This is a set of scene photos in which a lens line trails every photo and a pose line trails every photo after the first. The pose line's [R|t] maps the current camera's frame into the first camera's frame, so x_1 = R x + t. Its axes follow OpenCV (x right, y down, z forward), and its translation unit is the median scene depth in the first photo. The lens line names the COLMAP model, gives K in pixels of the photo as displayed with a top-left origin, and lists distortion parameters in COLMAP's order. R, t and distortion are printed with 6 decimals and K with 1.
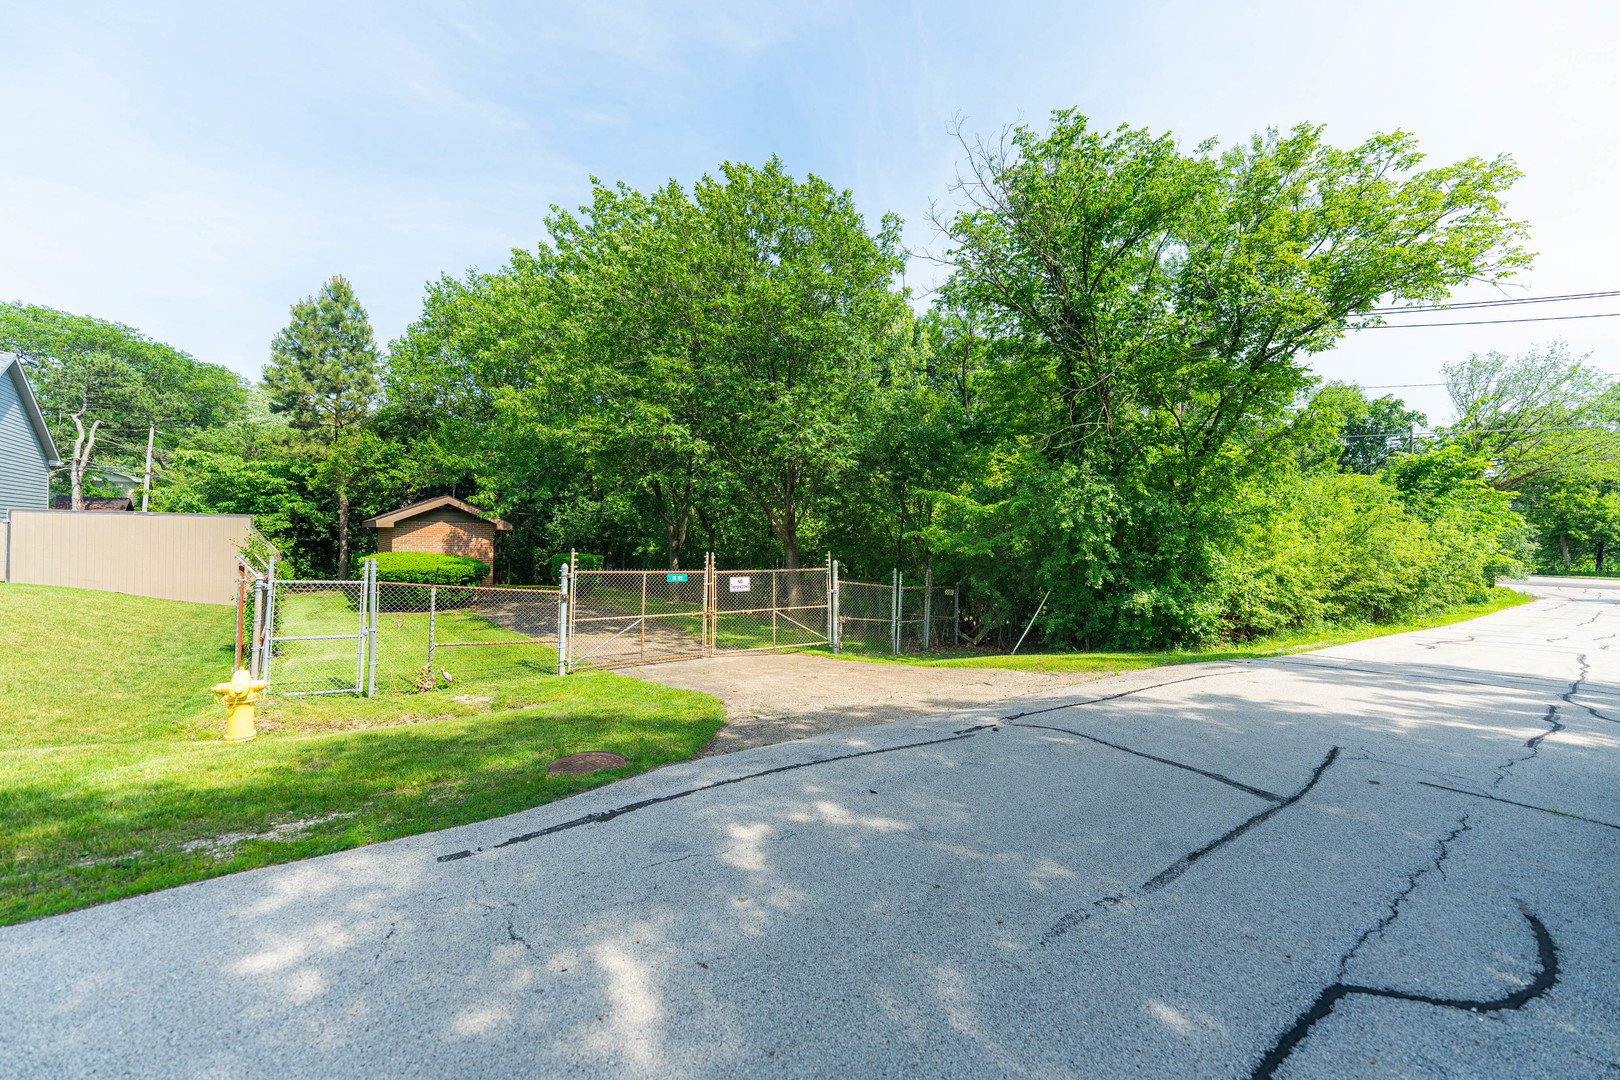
lens RADIAL K [[638.6, 0, 810.0], [0, 638.6, 540.0], [0, 0, 1]] dist [0.003279, -0.000255]
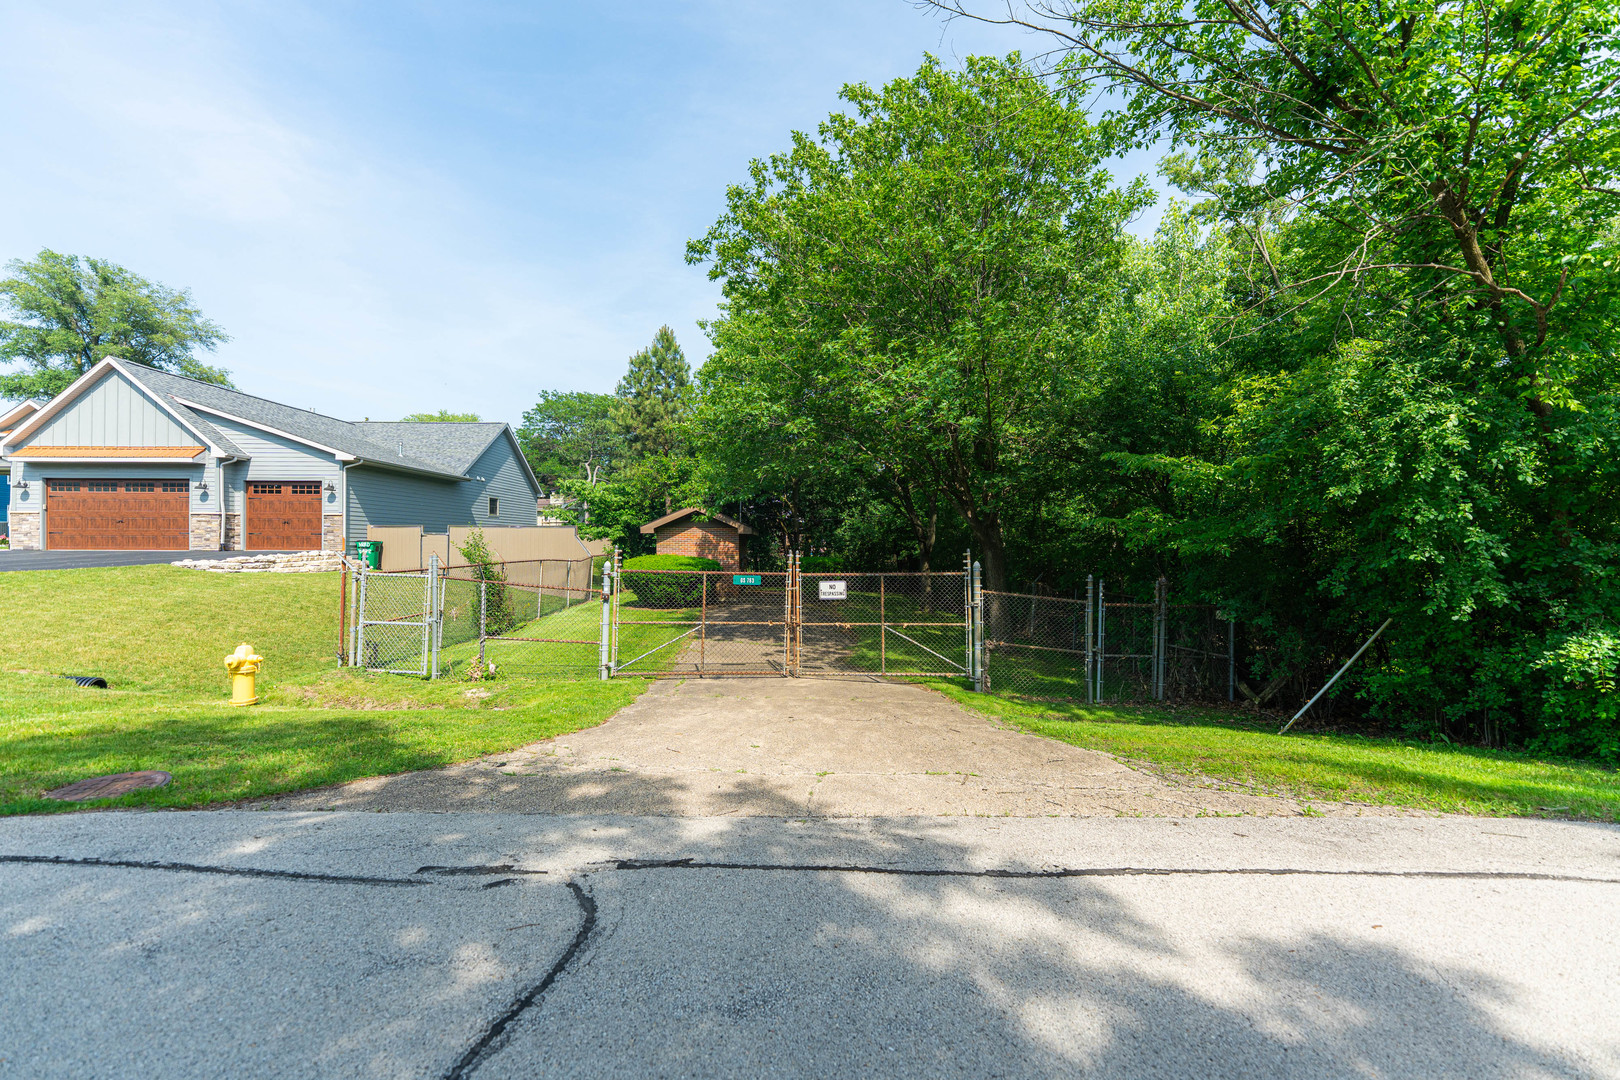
lens RADIAL K [[648.3, 0, 810.0], [0, 648.3, 540.0], [0, 0, 1]] dist [-0.002627, -0.000243]
pose [[0.813779, -0.016784, -0.580933, 0.249327], [0.008890, 0.999825, -0.016434, 0.014183], [0.581107, 0.008209, 0.813786, 0.235970]]
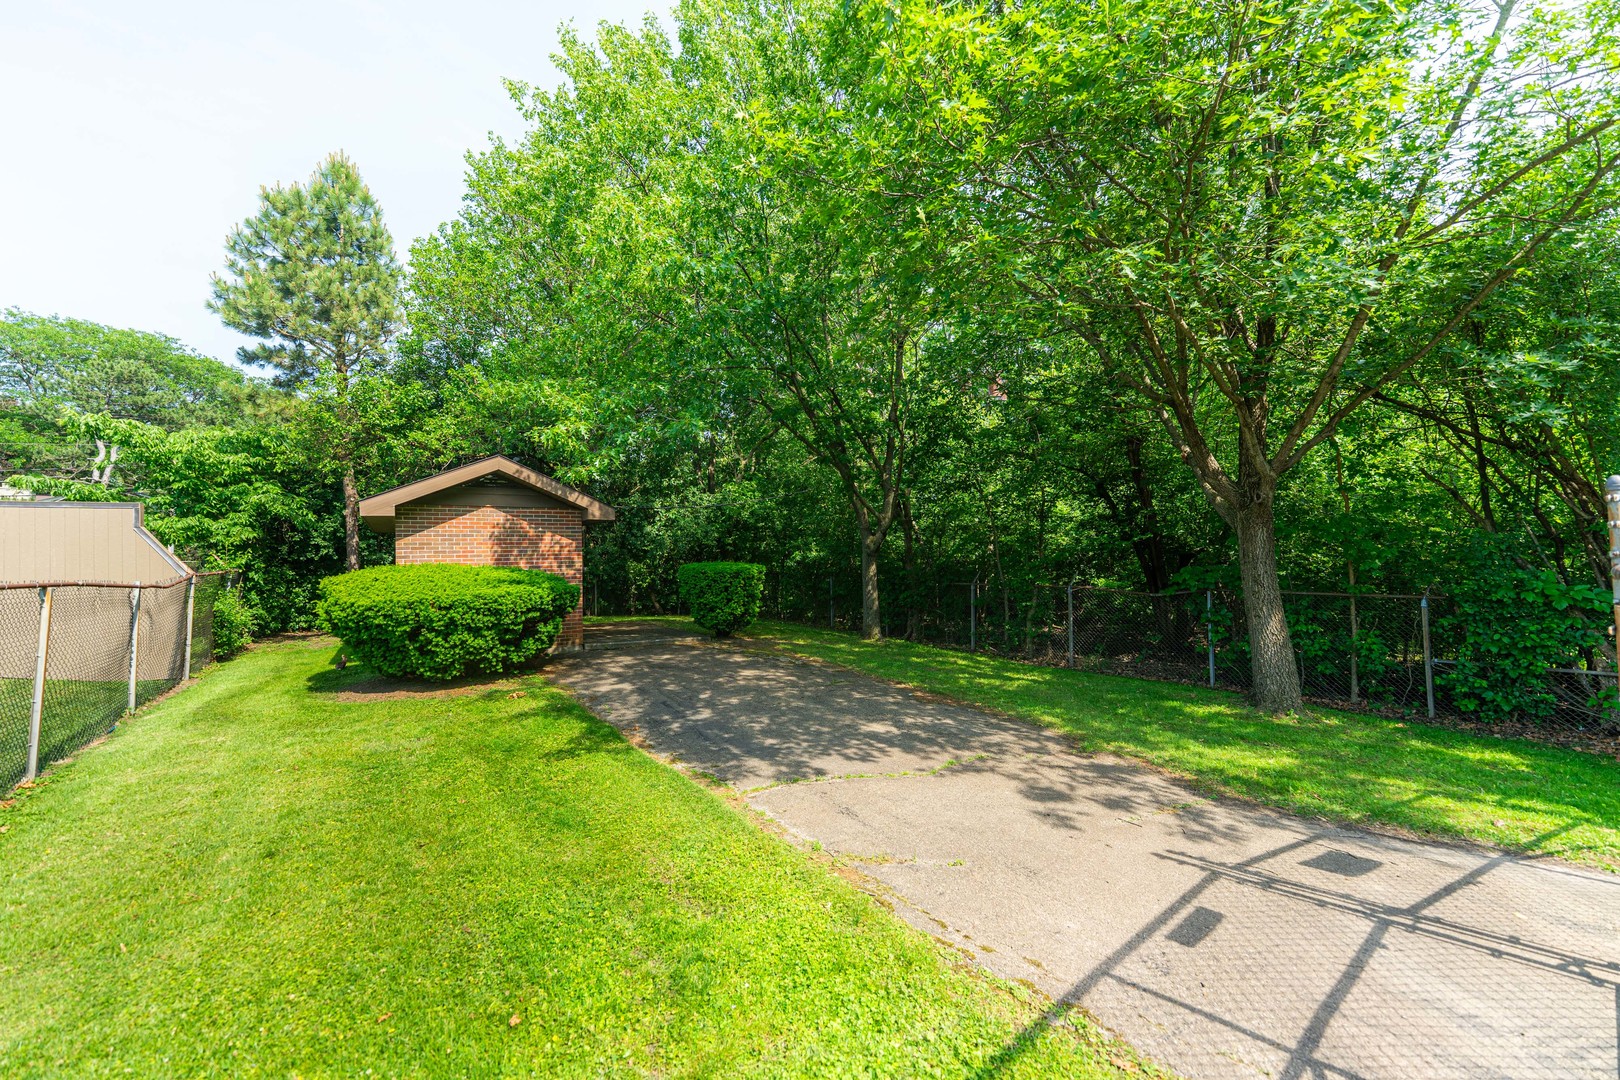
lens RADIAL K [[648.3, 0, 810.0], [0, 648.3, 540.0], [0, 0, 1]] dist [-0.002627, -0.000243]
pose [[0.994738, -0.041165, -0.093819, -0.288430], [0.038546, 0.998820, -0.029558, 0.027645], [0.094925, 0.025786, 0.995150, 0.542123]]
